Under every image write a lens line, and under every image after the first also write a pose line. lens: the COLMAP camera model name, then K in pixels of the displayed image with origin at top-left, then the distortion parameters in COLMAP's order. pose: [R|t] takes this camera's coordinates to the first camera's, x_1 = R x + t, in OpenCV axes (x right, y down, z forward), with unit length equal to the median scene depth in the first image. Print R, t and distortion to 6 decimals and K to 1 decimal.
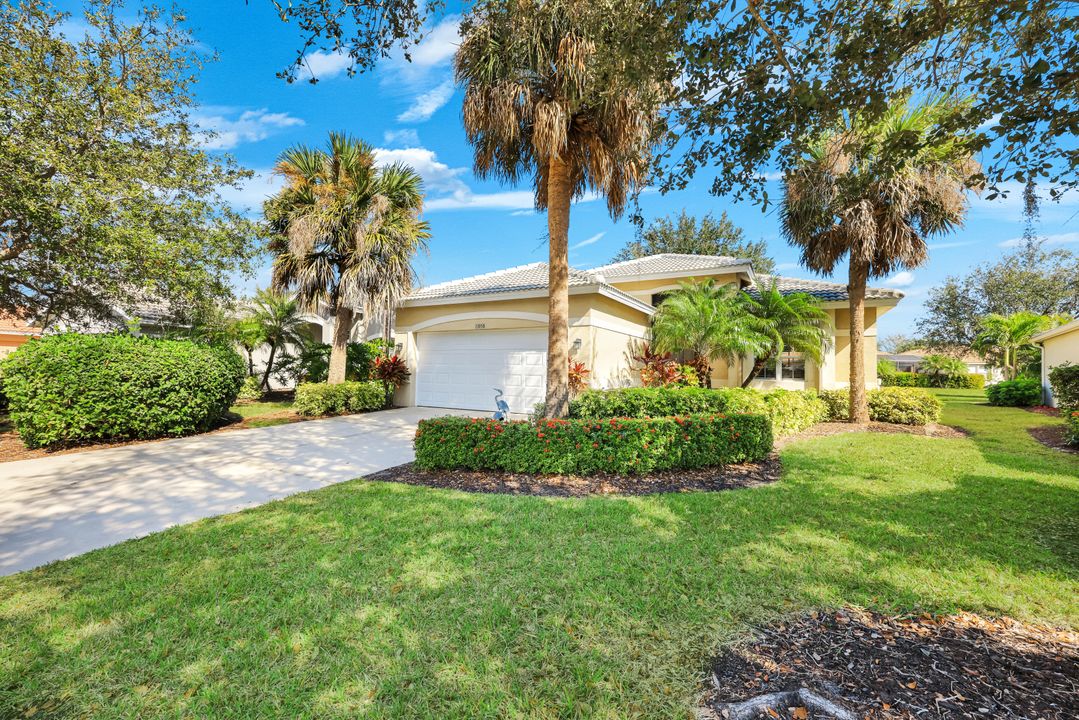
lens RADIAL K [[456.3, 0, 530.0], [0, 456.3, 362.0], [0, 0, 1]] dist [0.002204, 0.000314]
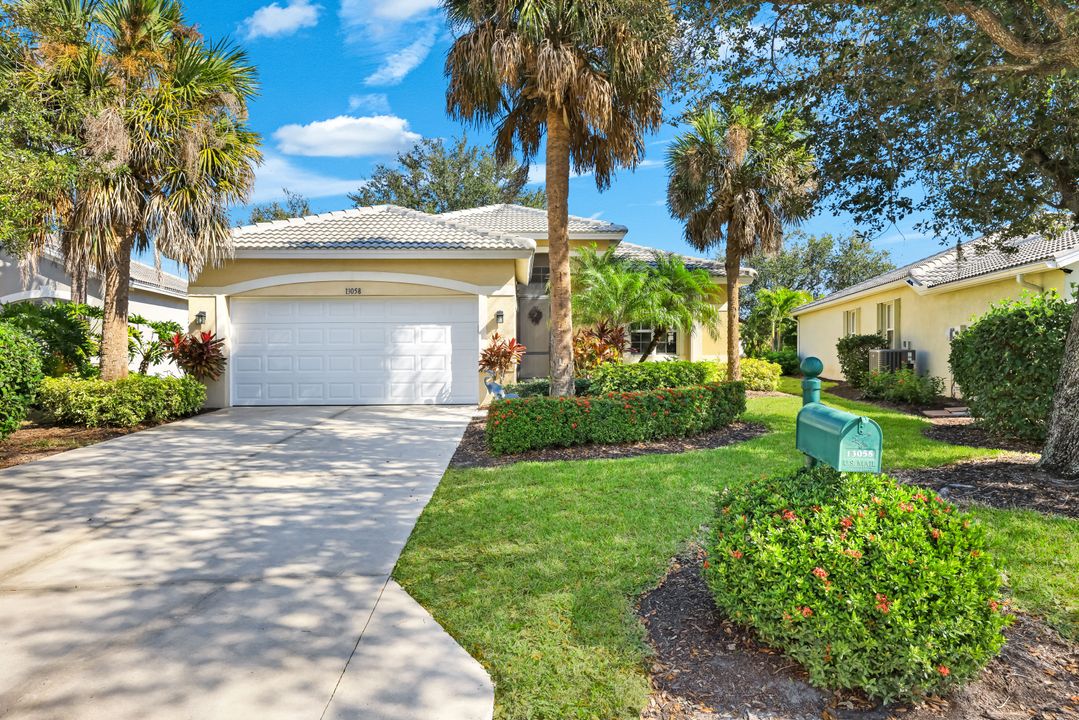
lens RADIAL K [[702.4, 0, 538.4], [0, 702.4, 346.9], [0, 0, 1]] dist [0.000785, 0.001059]
pose [[0.843049, -0.016073, 0.537596, -0.498545], [0.009110, 0.999837, 0.015606, -0.002458], [-0.537759, -0.008260, 0.843058, -0.131108]]
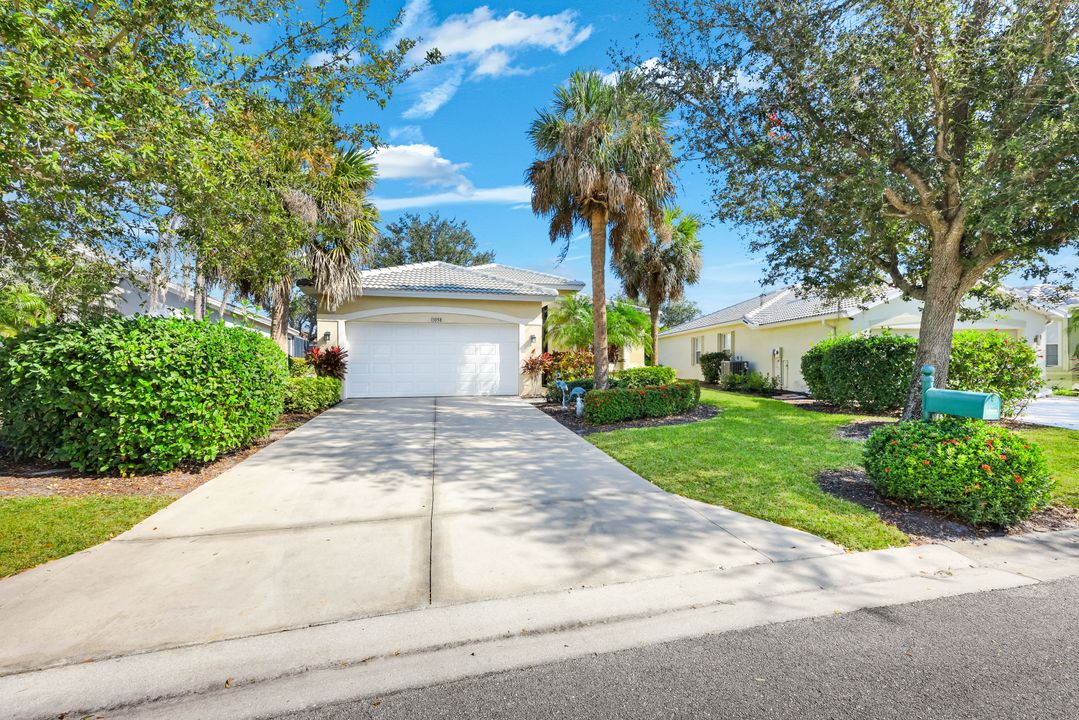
lens RADIAL K [[472.9, 0, 542.8], [0, 472.9, 354.3], [0, 0, 1]] dist [-0.000245, 0.000165]
pose [[0.708134, -0.005815, 0.706054, -0.777609], [-0.001489, 0.999952, 0.009728, -0.006057], [-0.706076, -0.007940, 0.708091, 0.010770]]
